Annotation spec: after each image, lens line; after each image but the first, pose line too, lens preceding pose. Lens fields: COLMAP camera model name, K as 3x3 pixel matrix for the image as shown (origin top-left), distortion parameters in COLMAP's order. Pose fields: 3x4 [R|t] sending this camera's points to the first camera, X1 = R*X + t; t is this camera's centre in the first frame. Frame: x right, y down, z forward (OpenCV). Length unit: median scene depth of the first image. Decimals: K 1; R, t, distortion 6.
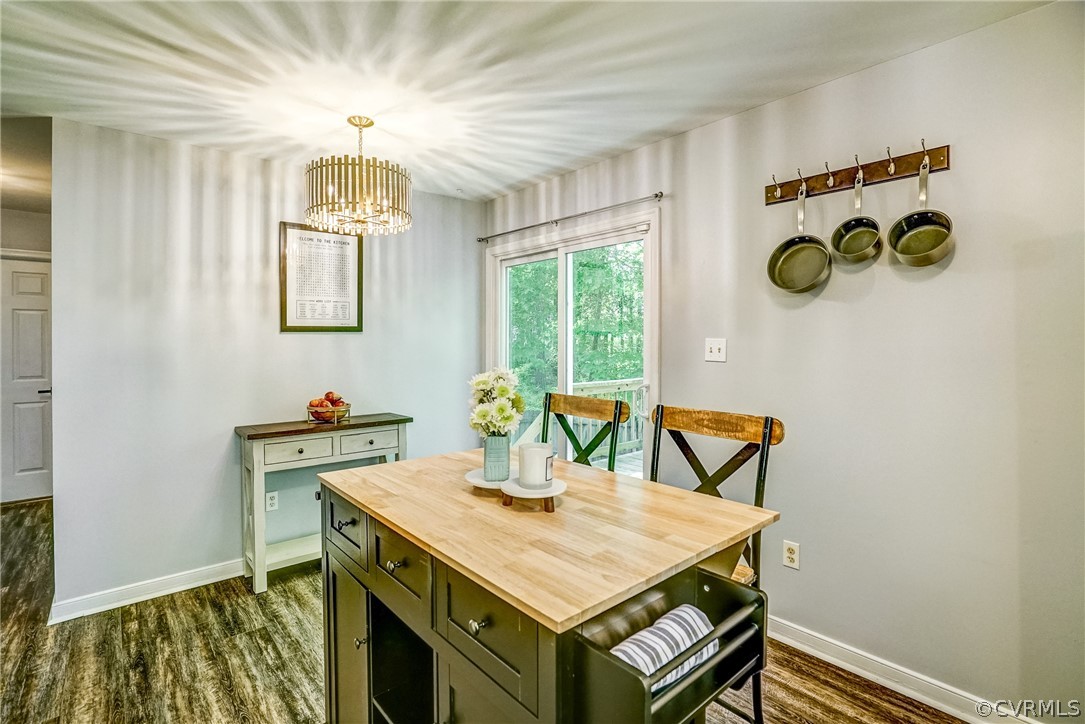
lens RADIAL K [[511.7, 0, 522.6], [0, 511.7, 341.1], [0, 0, 1]] dist [-0.040378, 0.000224]
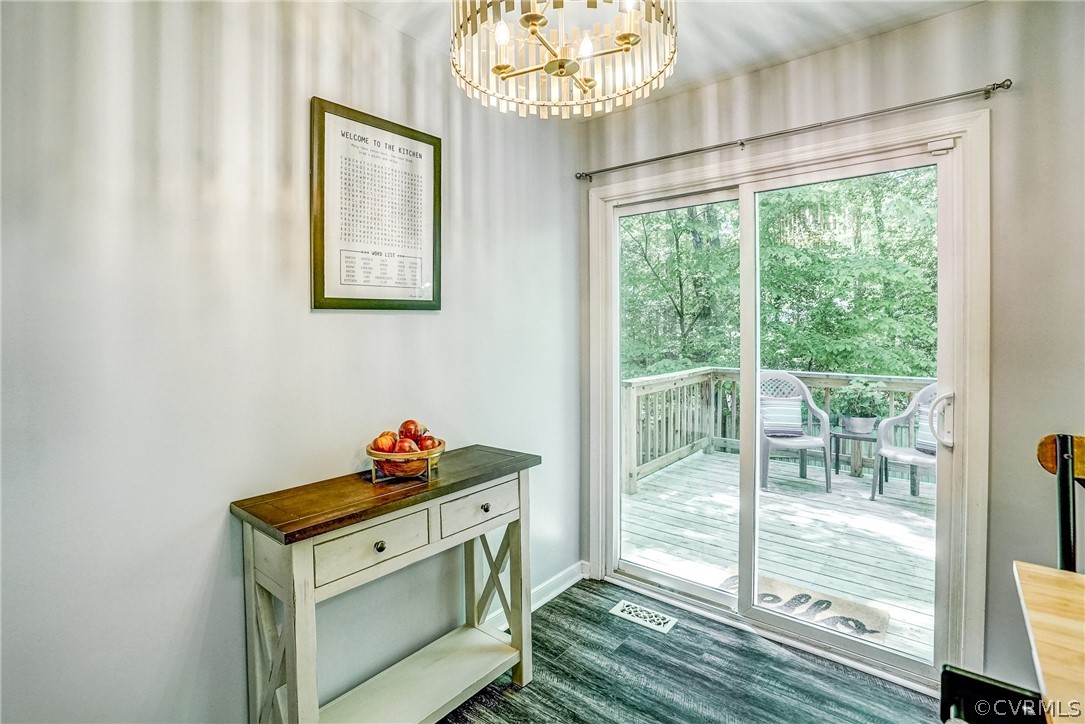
lens RADIAL K [[518.6, 0, 525.6], [0, 518.6, 331.2], [0, 0, 1]] dist [-0.064623, 0.034732]
pose [[0.985227, -0.003801, 0.171210, -0.343545], [0.002186, 0.999951, 0.009623, 0.000092], [-0.171238, -0.009107, 0.985188, 0.432275]]
